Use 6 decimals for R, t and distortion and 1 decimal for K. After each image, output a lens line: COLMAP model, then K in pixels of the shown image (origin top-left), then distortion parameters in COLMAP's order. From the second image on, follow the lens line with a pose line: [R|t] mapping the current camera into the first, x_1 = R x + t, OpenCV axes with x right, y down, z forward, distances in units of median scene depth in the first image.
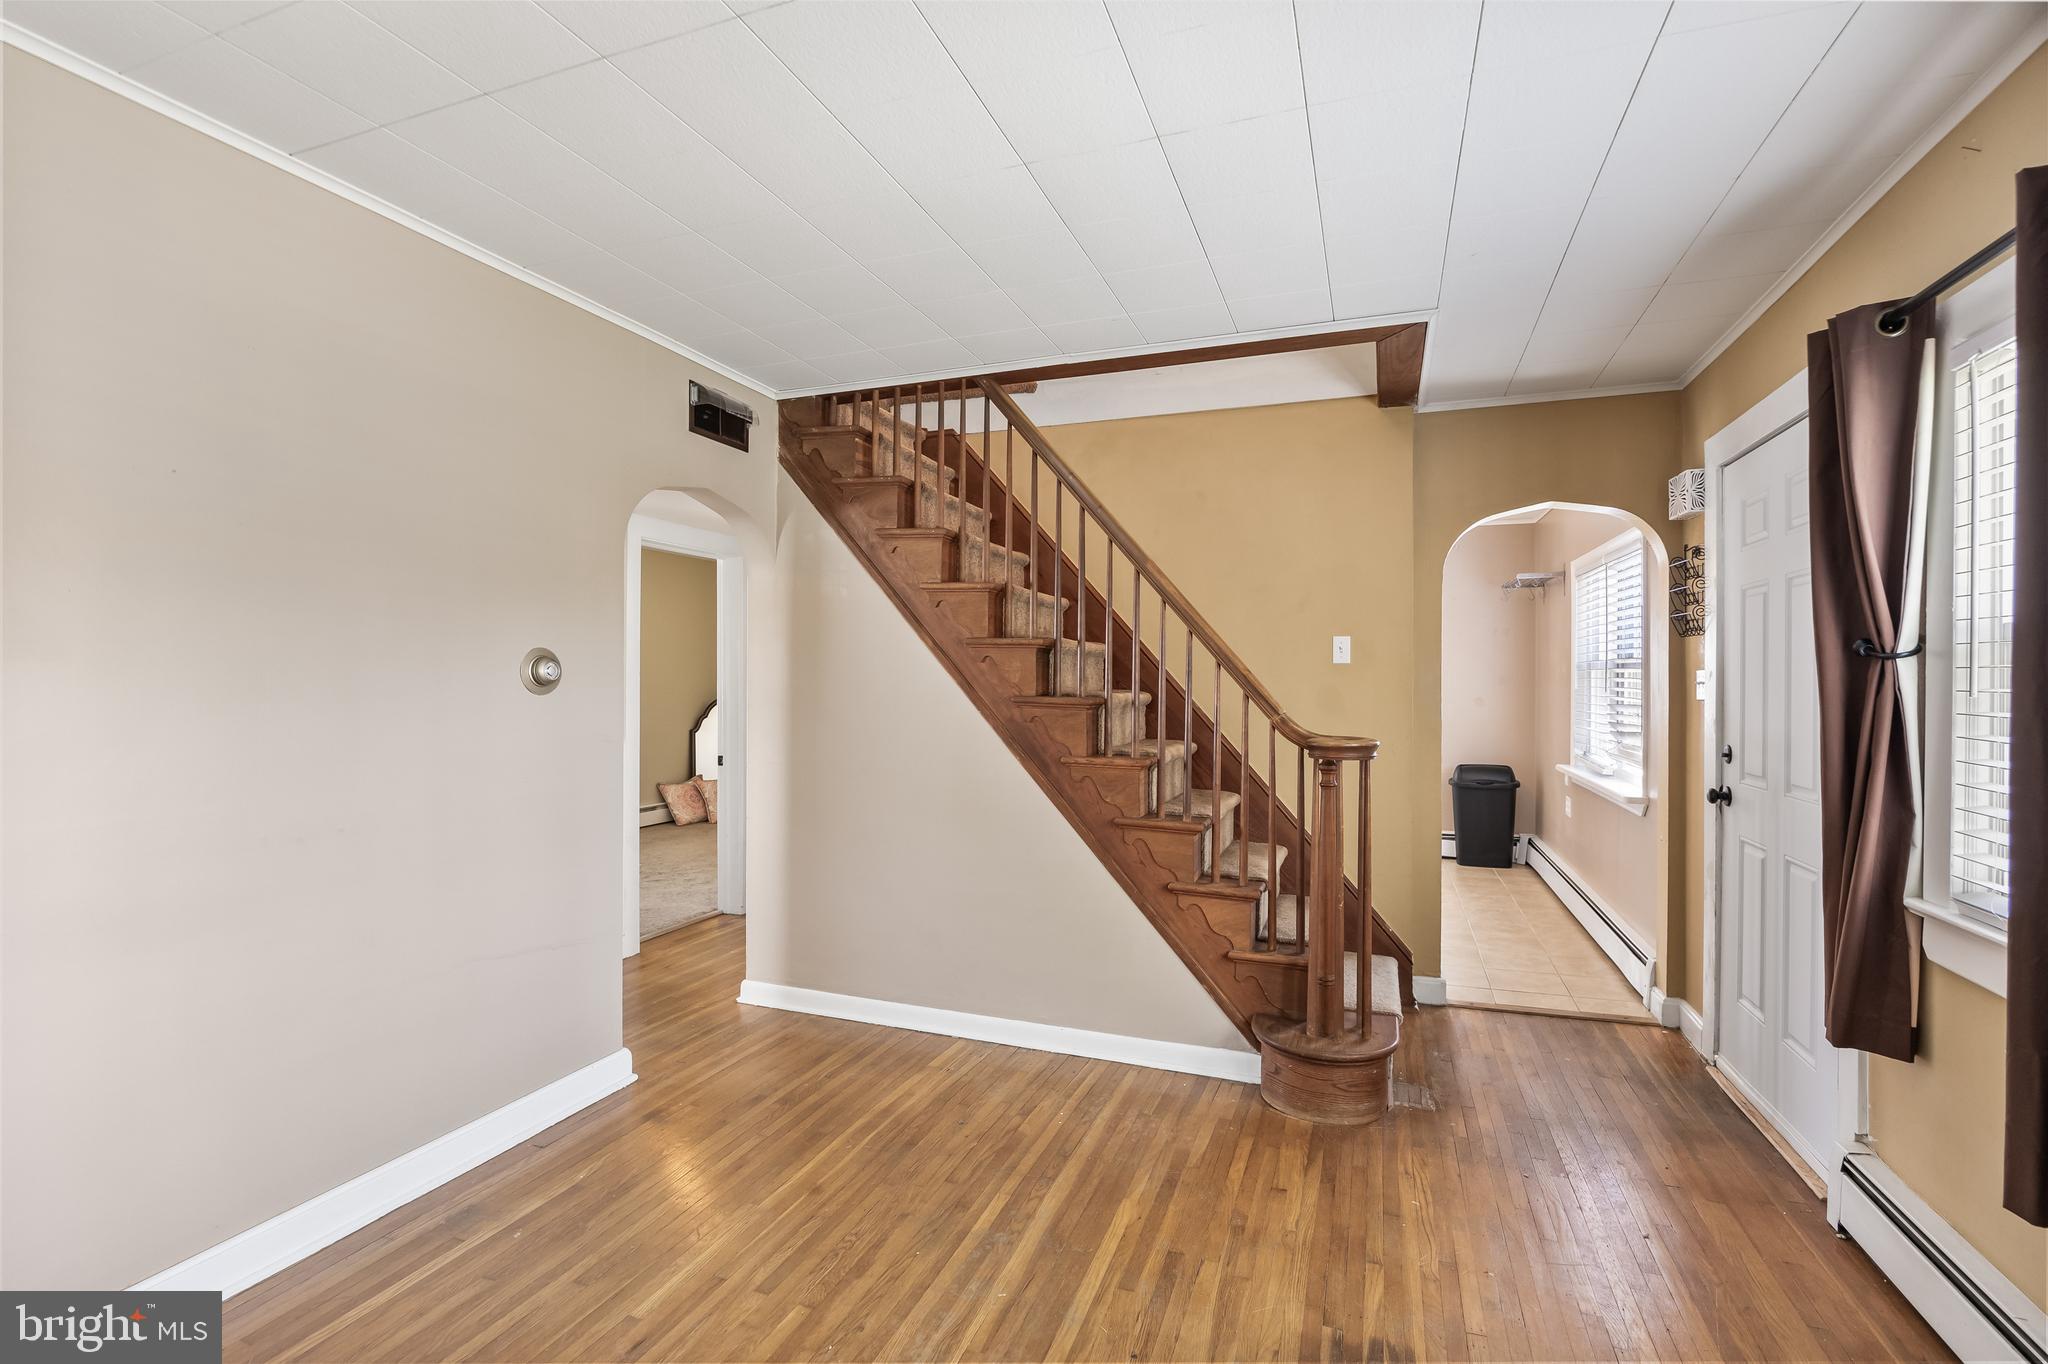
lens RADIAL K [[934.1, 0, 1055.6], [0, 934.1, 682.1], [0, 0, 1]] dist [-0.023509, 0.006222]
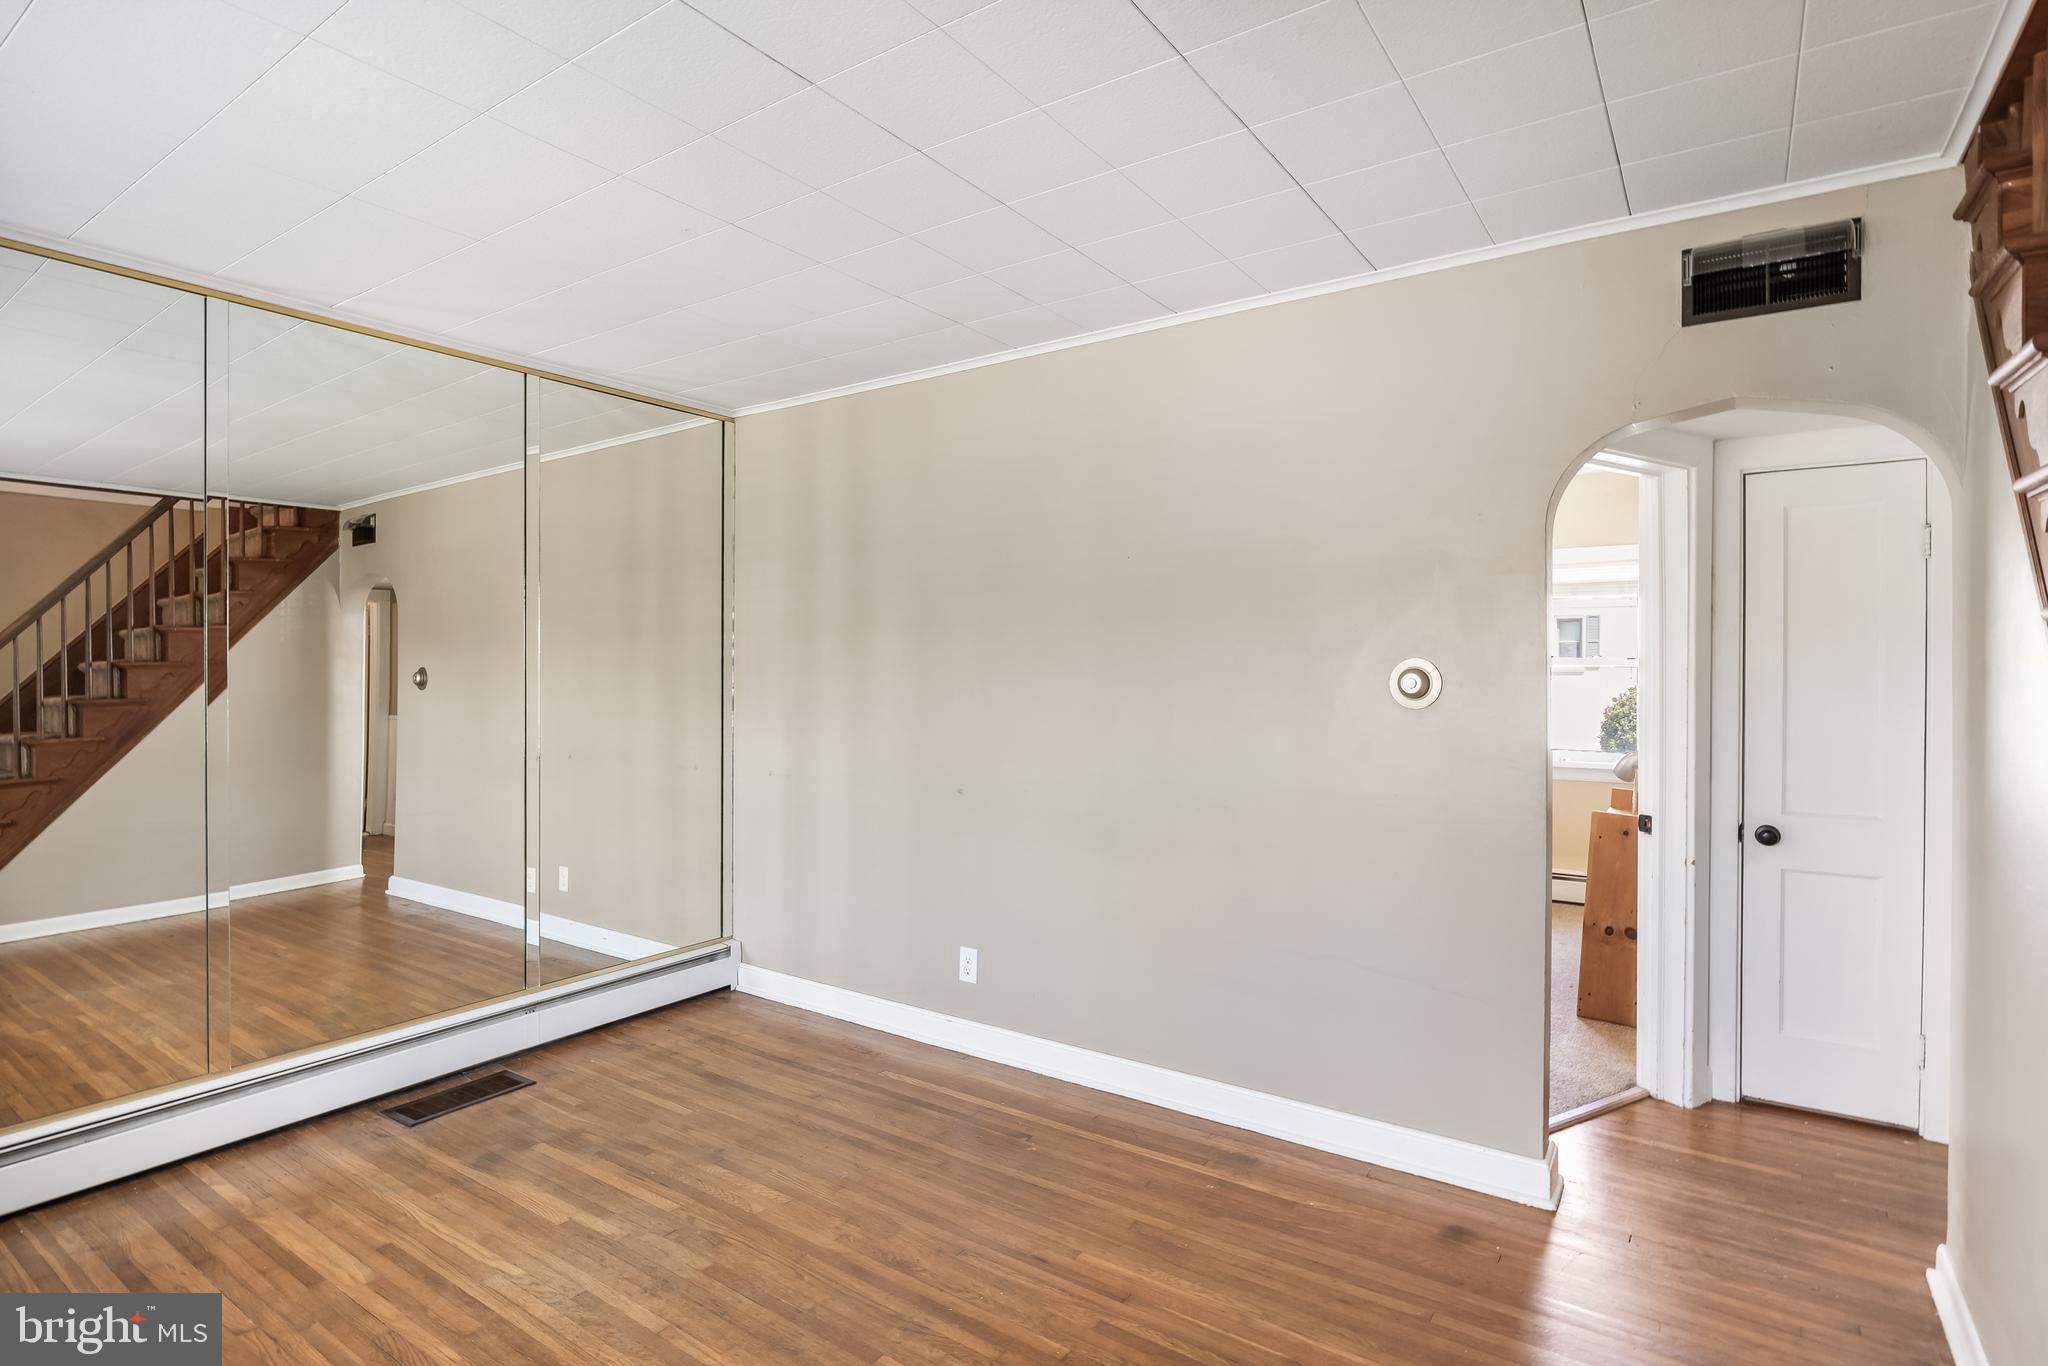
lens RADIAL K [[1029.3, 0, 1024.0], [0, 1029.3, 683.0], [0, 0, 1]] dist [-0.001975, -0.000685]
pose [[-0.269636, 0.007291, -0.962935, 0.451620], [-0.002819, 0.999961, 0.008361, -0.017067], [0.962958, 0.004969, -0.269605, 0.736367]]
